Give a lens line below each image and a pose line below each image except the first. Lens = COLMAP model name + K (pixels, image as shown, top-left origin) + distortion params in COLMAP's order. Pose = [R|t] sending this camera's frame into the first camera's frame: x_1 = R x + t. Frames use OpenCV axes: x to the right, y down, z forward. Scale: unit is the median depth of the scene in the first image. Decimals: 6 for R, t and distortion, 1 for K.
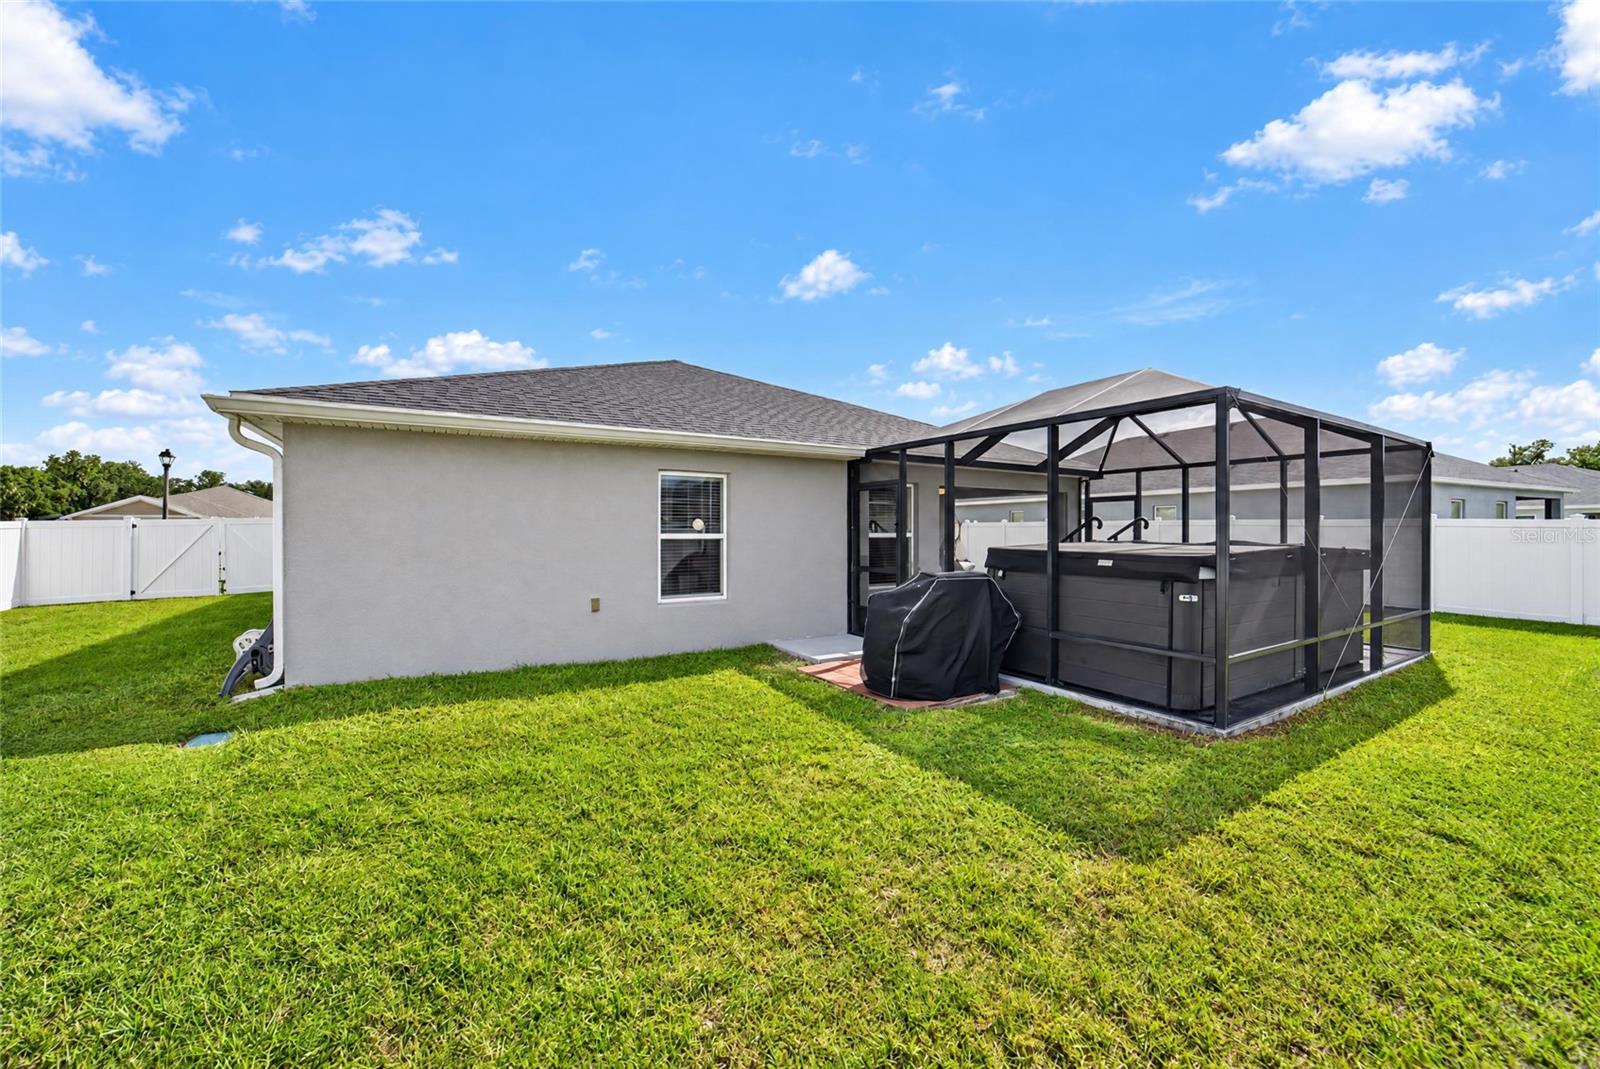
lens RADIAL K [[622.8, 0, 802.2], [0, 622.8, 533.5], [0, 0, 1]] dist [-0.030646, 0.002512]
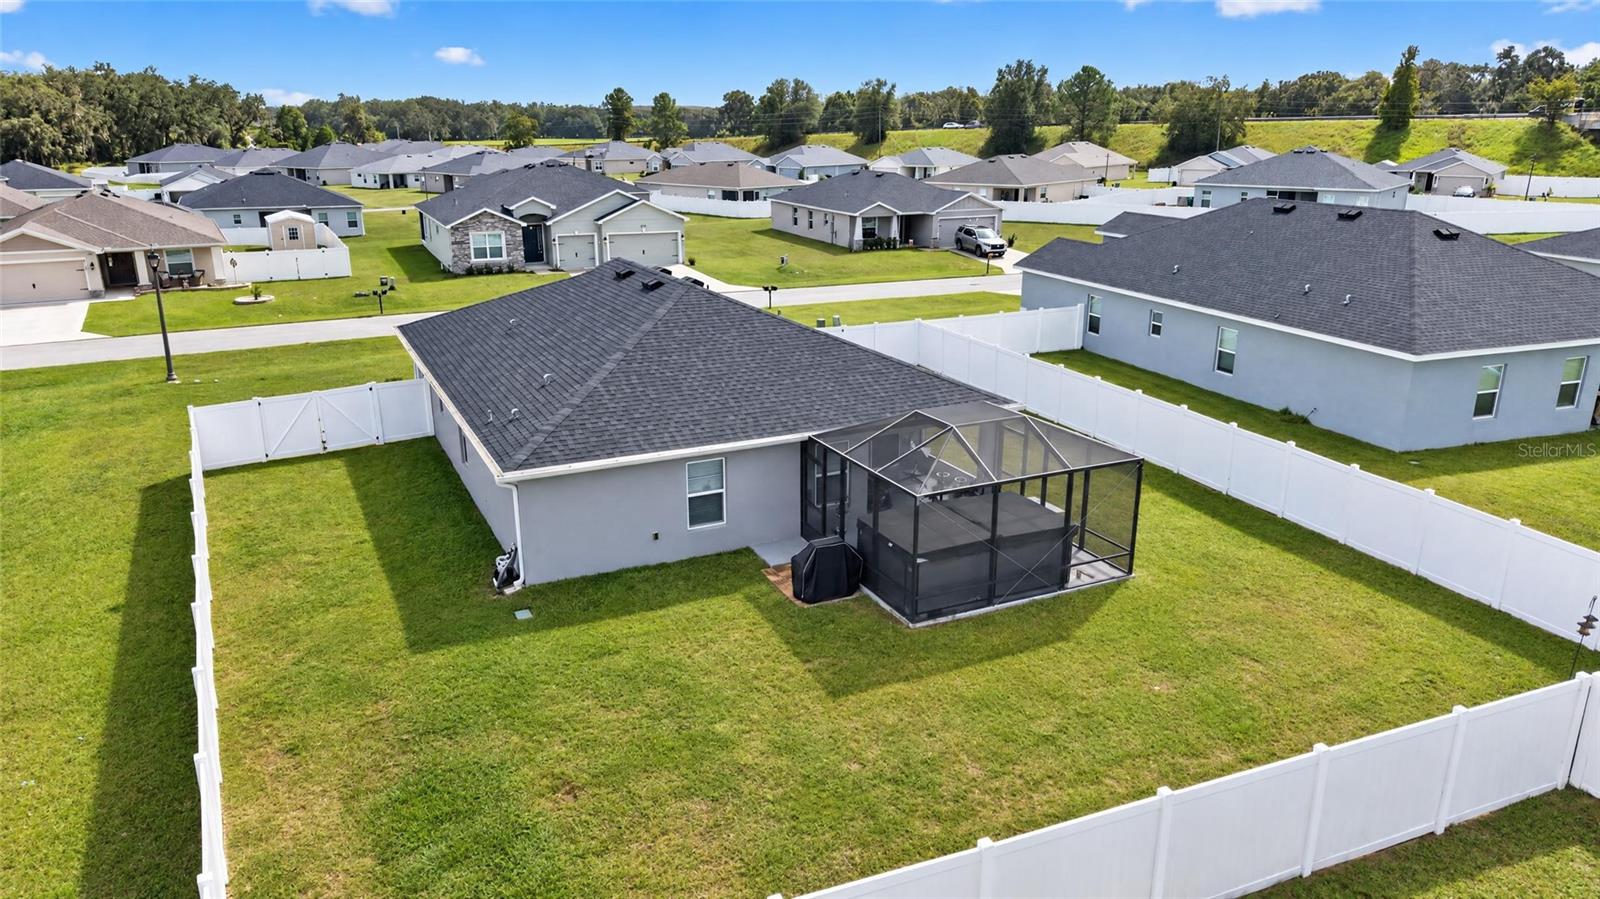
lens RADIAL K [[1074.9, 0, 804.8], [0, 1074.9, 445.6], [0, 0, 1]] dist [0.044490, -0.039352]
pose [[0.994582, 0.022689, -0.101448, 0.405452], [0.006358, 0.960787, 0.277216, -0.960237], [0.103760, -0.276359, 0.955437, -1.829448]]
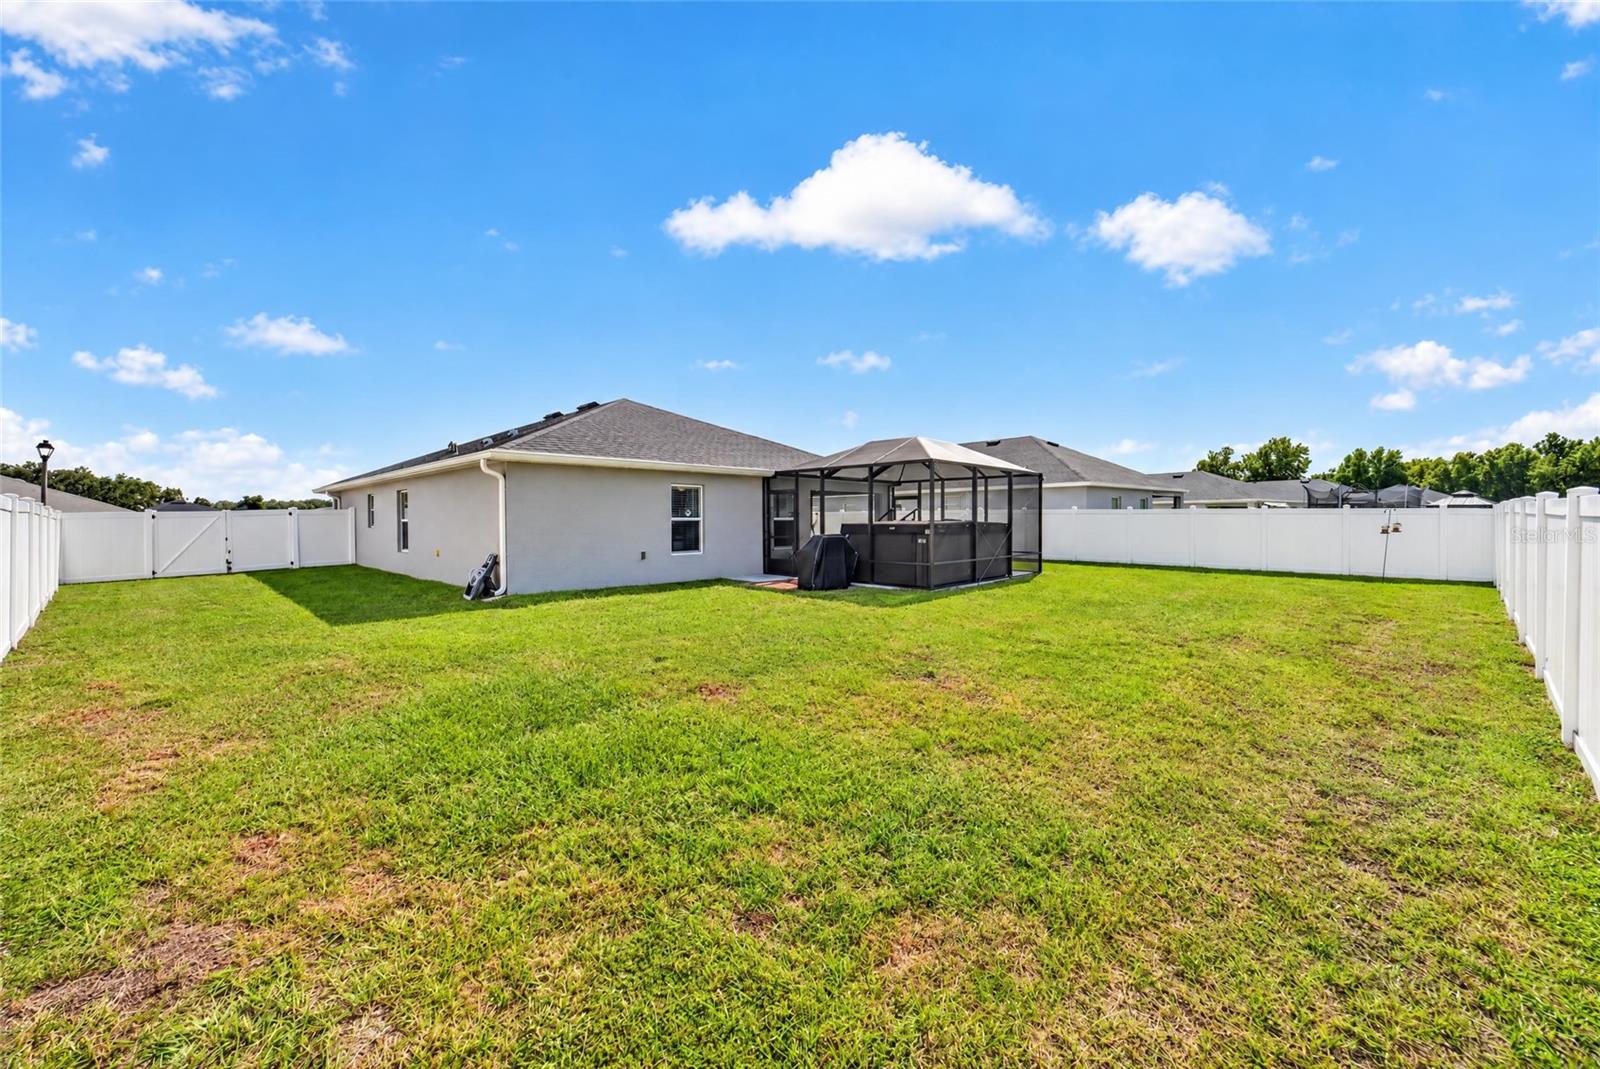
lens RADIAL K [[622.8, 0, 790.6], [0, 622.8, 526.6], [0, 0, 1]] dist [-0.030646, 0.002512]
pose [[0.969934, -0.007691, 0.243247, -0.320179], [0.006742, 0.999966, 0.004733, 0.019393], [-0.243276, -0.002951, 0.969953, -0.841201]]
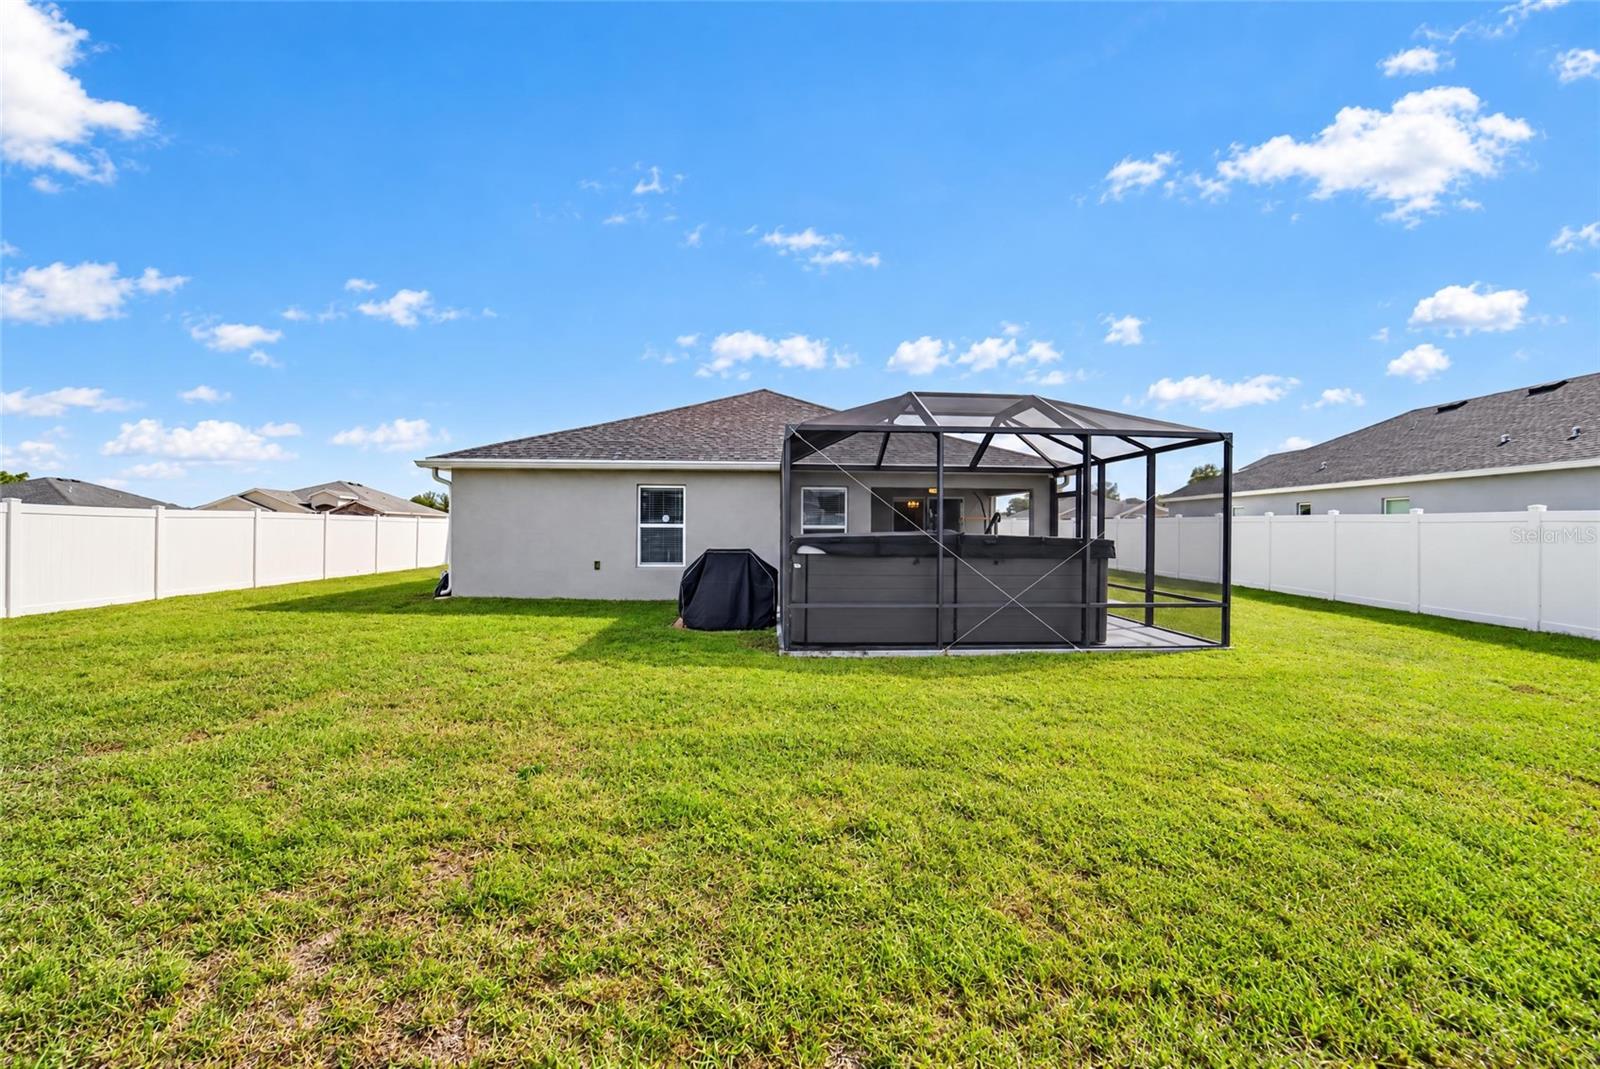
lens RADIAL K [[622.8, 0, 801.6], [0, 622.8, 525.7], [0, 0, 1]] dist [-0.030646, 0.002512]
pose [[0.879082, 0.004042, -0.476654, 0.876554], [-0.007817, 0.999952, -0.005936, 0.010305], [0.476607, 0.008944, 0.879071, -0.208543]]
